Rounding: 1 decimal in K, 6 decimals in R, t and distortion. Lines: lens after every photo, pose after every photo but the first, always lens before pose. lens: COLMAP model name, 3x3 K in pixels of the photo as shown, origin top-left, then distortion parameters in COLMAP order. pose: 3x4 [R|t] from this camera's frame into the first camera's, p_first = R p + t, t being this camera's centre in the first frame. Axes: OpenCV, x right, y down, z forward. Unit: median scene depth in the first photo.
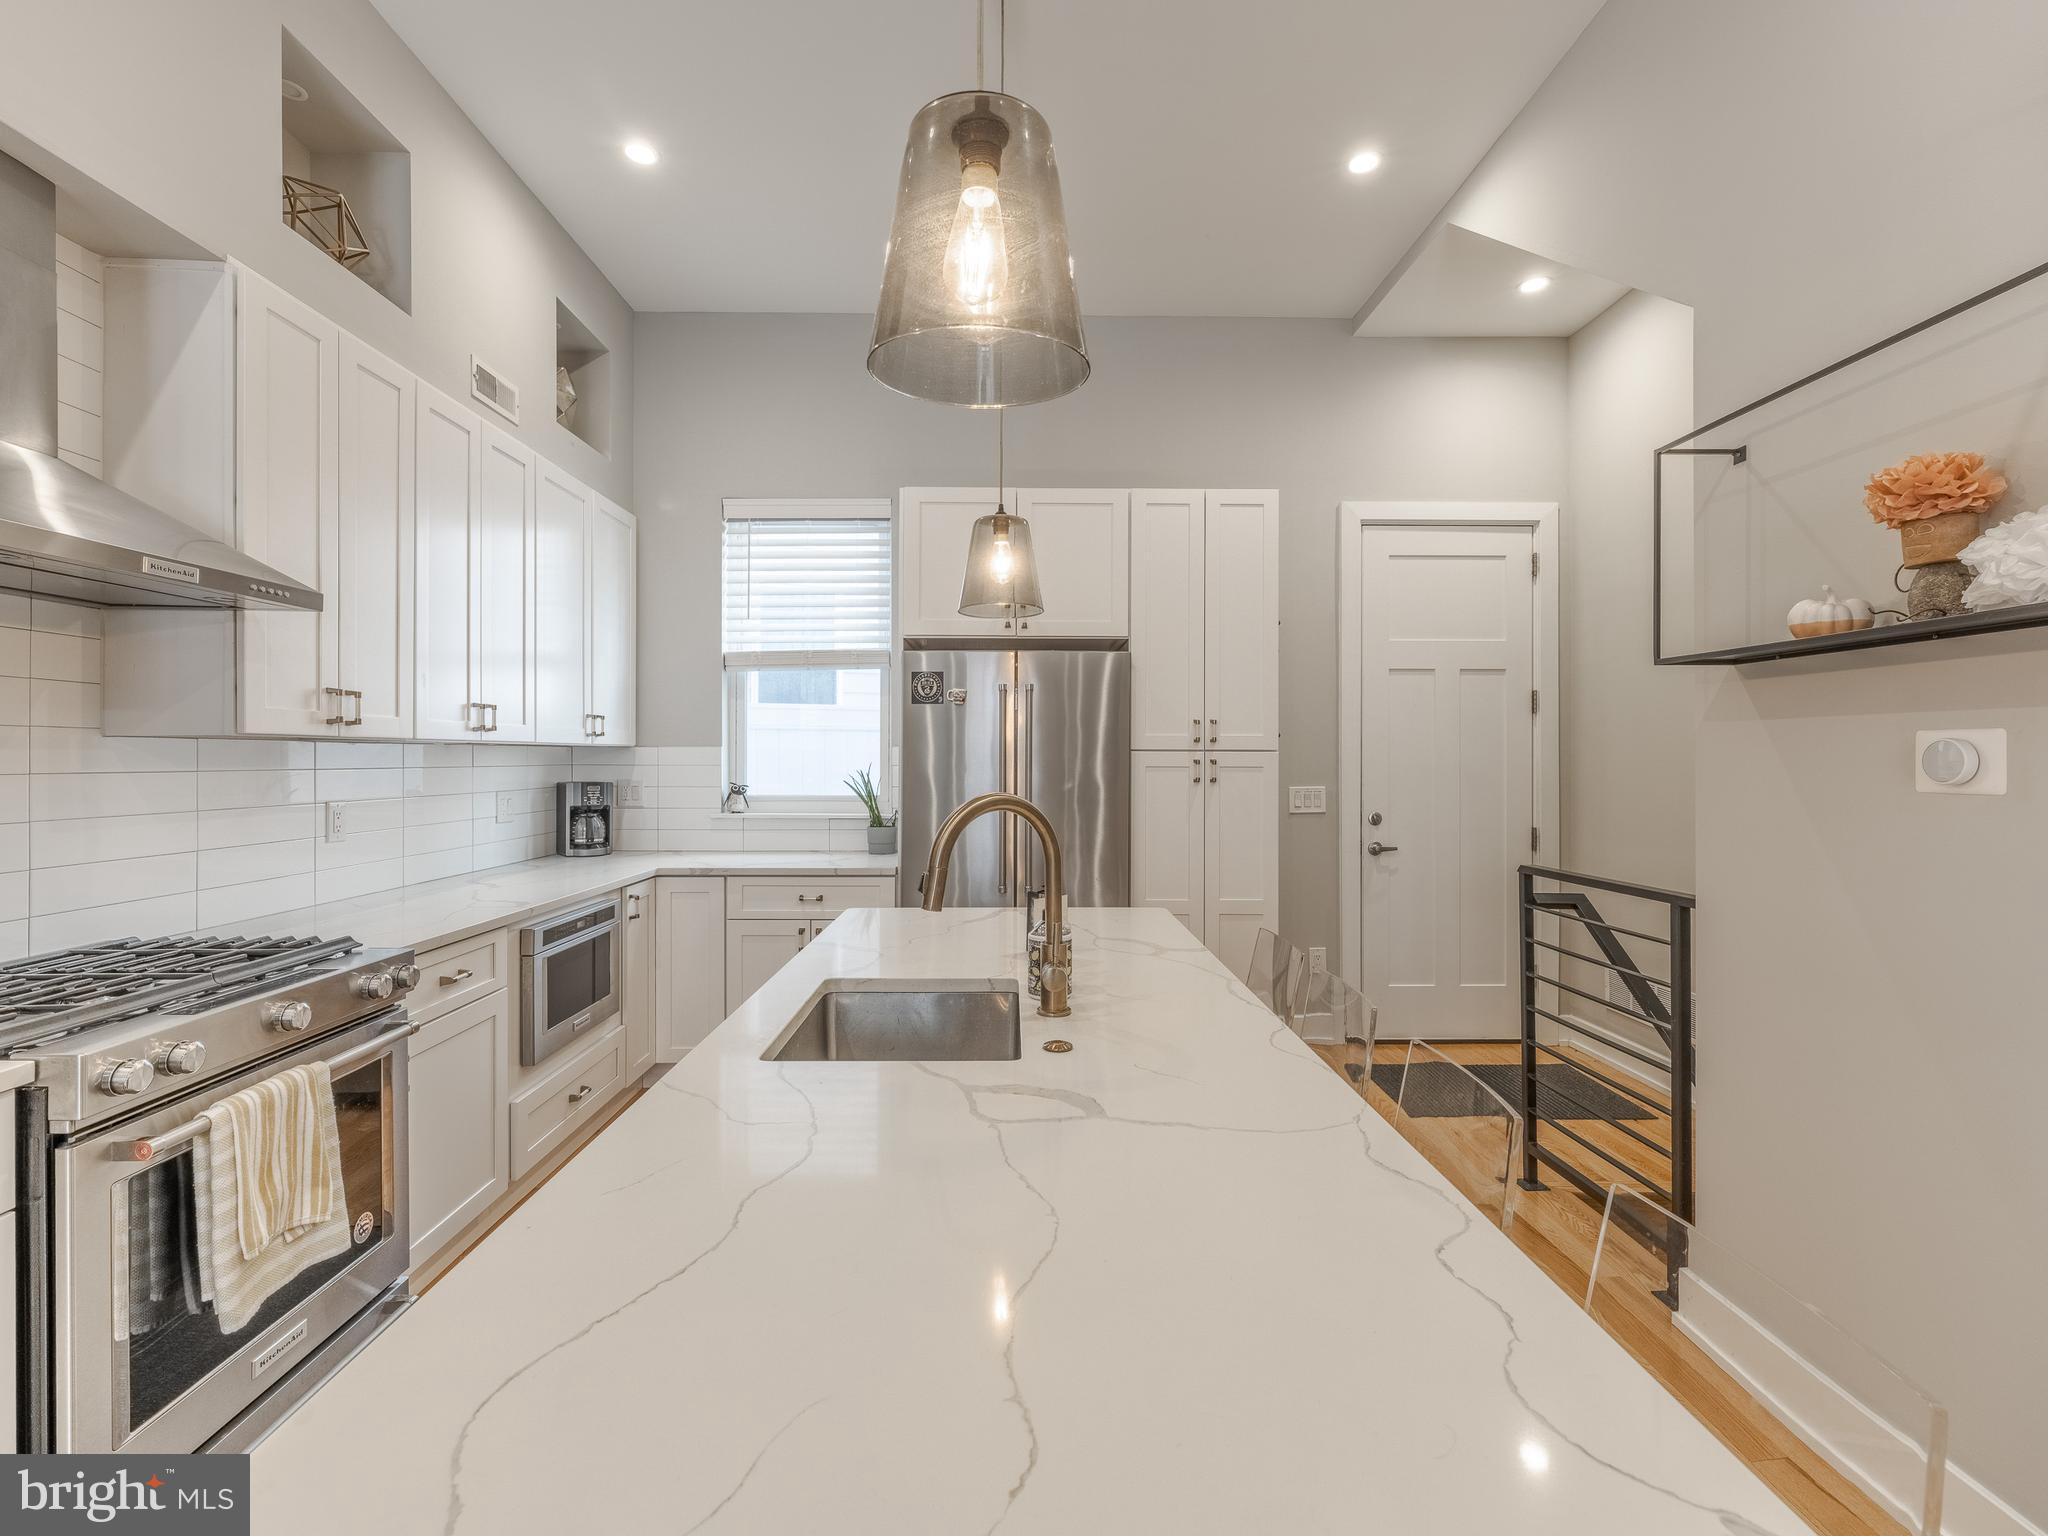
lens RADIAL K [[933.7, 0, 1009.0], [0, 933.7, 778.6], [0, 0, 1]] dist [-0.004470, 0.001442]
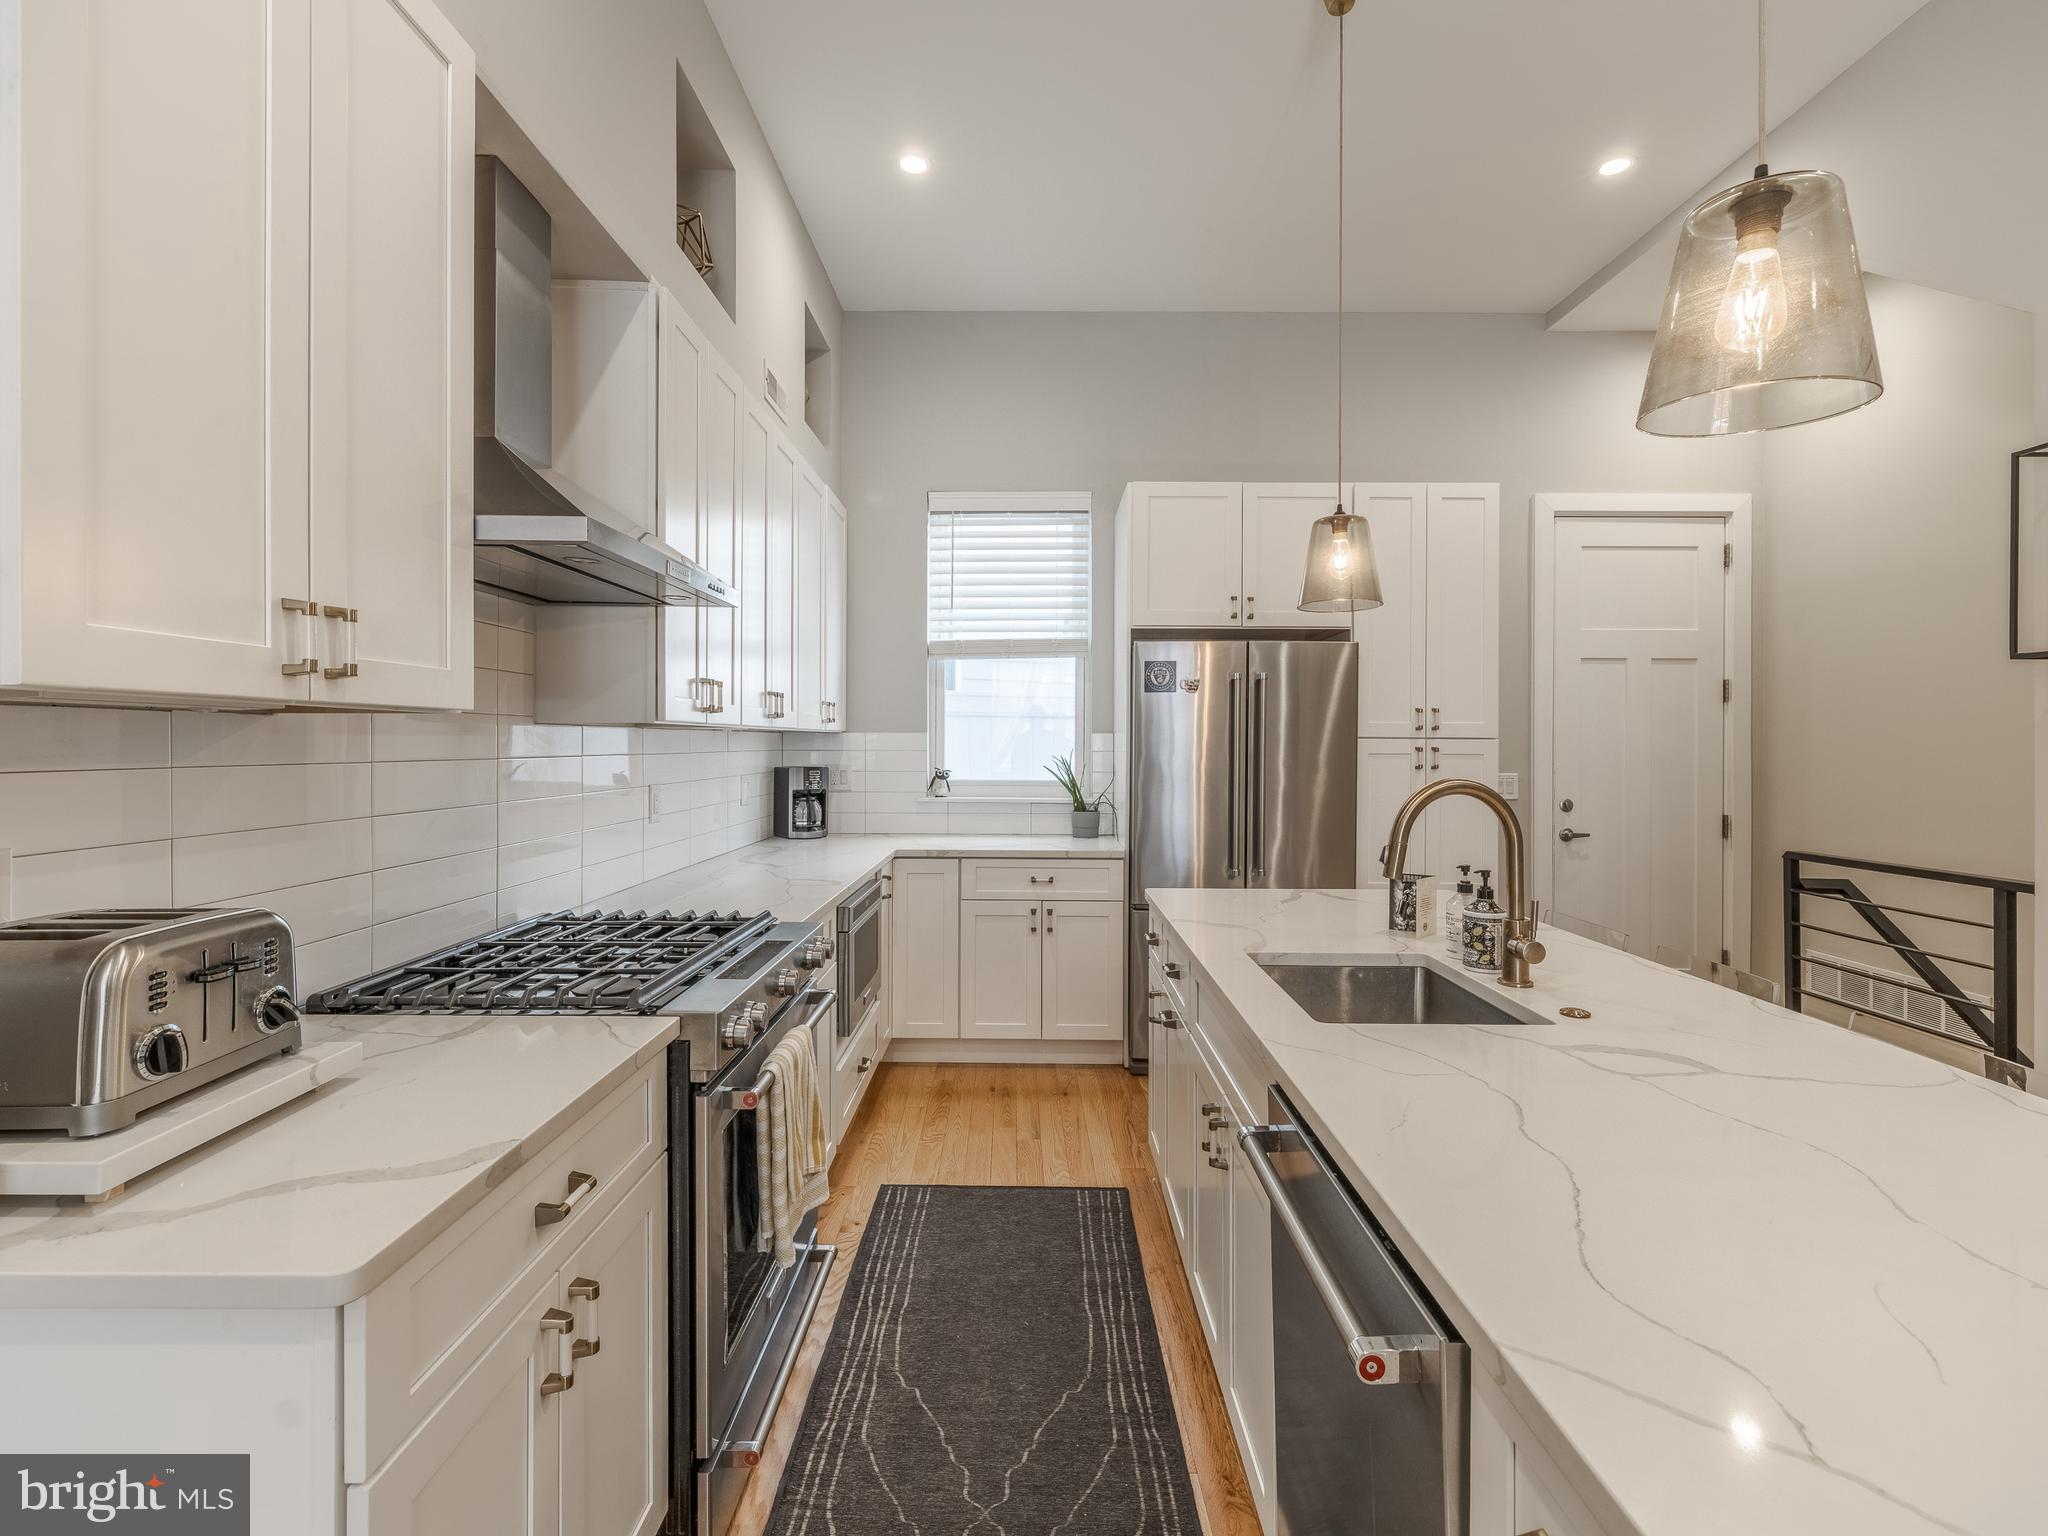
lens RADIAL K [[933.7, 0, 1042.0], [0, 933.7, 765.4], [0, 0, 1]] dist [-0.004470, 0.001442]
pose [[0.999736, 0.003310, -0.022730, -0.188280], [-0.003277, 0.999994, 0.001498, -0.000333], [0.022735, -0.001423, 0.999741, -0.033945]]
